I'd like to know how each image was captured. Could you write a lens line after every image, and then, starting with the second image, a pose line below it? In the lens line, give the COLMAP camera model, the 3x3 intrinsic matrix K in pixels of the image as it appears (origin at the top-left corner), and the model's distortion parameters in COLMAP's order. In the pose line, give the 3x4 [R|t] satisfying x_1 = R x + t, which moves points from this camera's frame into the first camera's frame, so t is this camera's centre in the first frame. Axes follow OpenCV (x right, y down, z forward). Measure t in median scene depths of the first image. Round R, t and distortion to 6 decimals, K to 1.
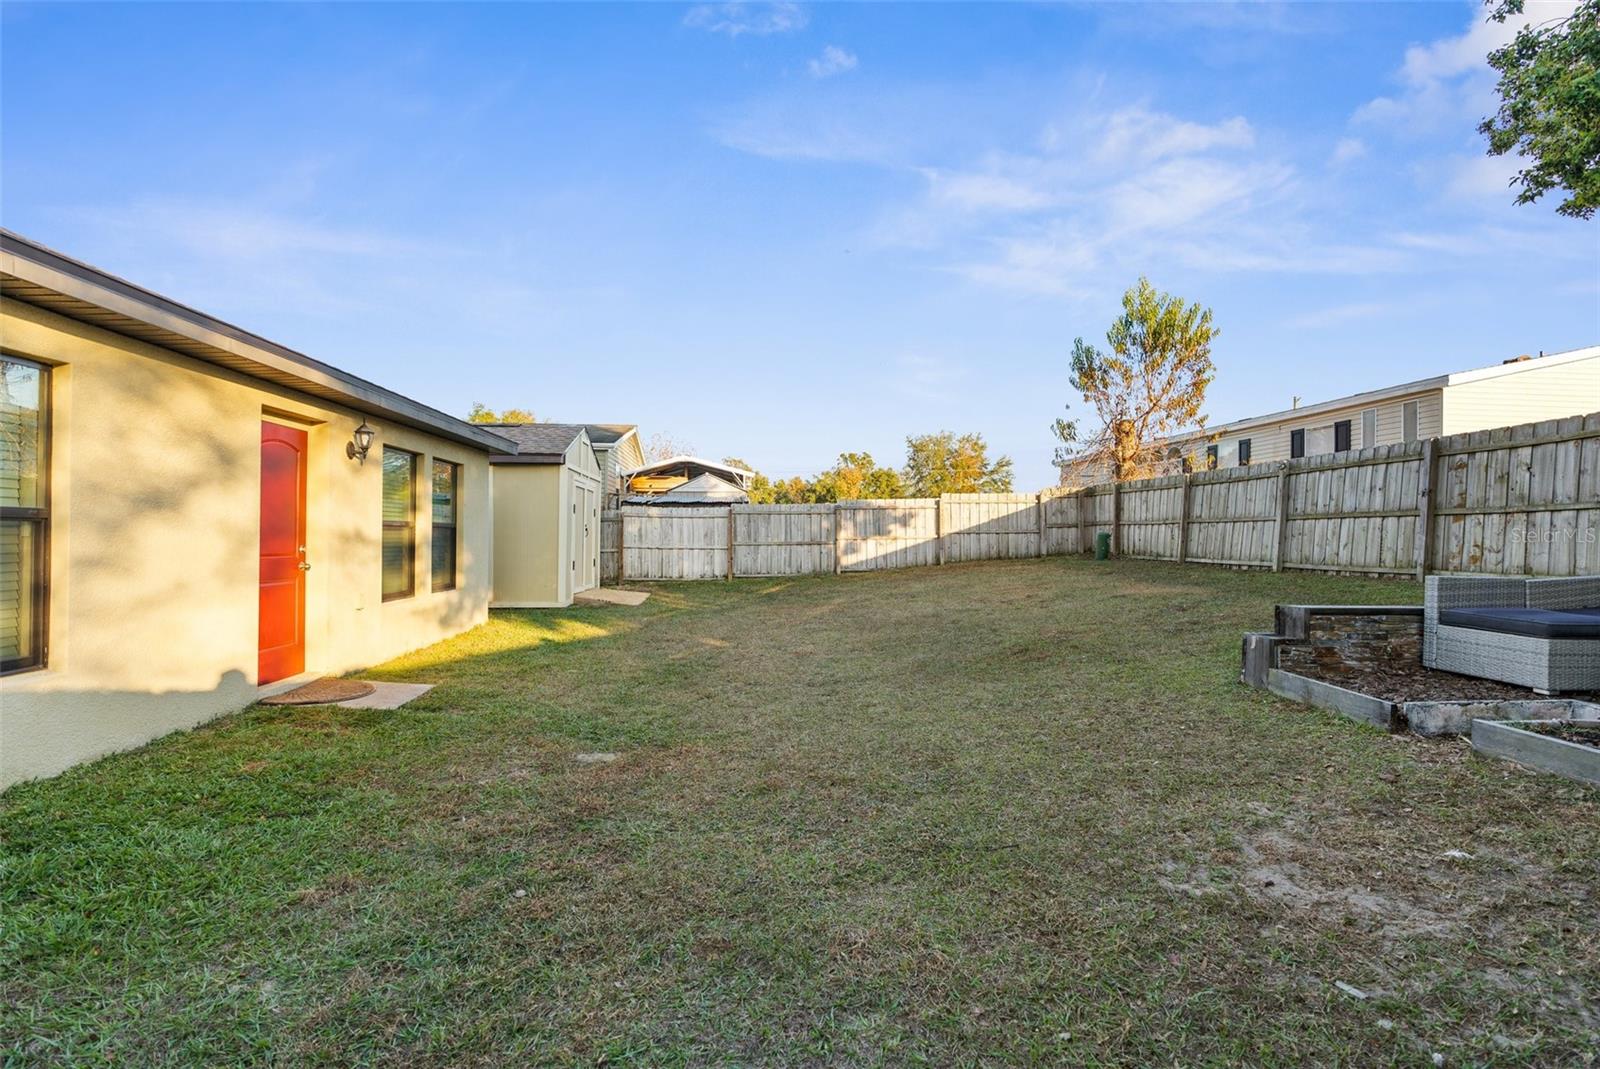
lens RADIAL K [[732.7, 0, 800.0], [0, 732.7, 534.5], [0, 0, 1]] dist [-0.001972, 0.000489]
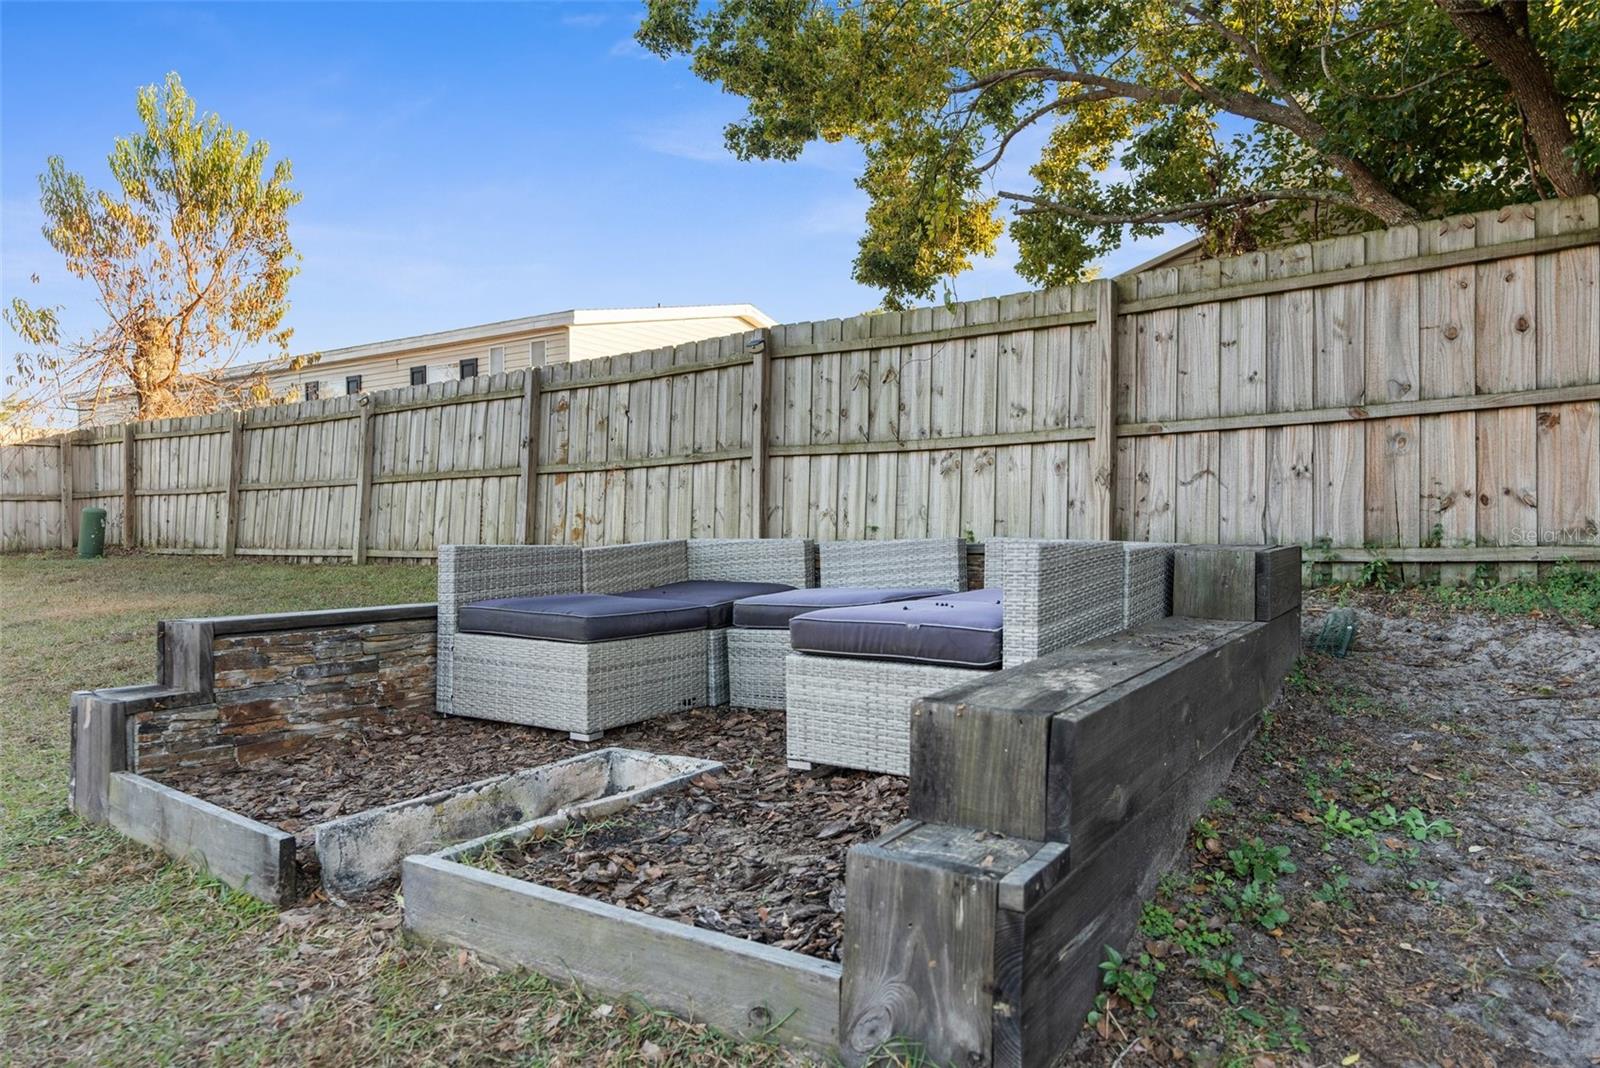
lens RADIAL K [[1033.8, 0, 803.8], [0, 1033.8, 475.3], [0, 0, 1]] dist [0.000977, 0.002804]
pose [[0.612709, 0.029428, 0.789761, 0.232908], [0.009514, 0.998959, -0.044604, 0.023313], [-0.790252, 0.034843, 0.611791, 0.175825]]
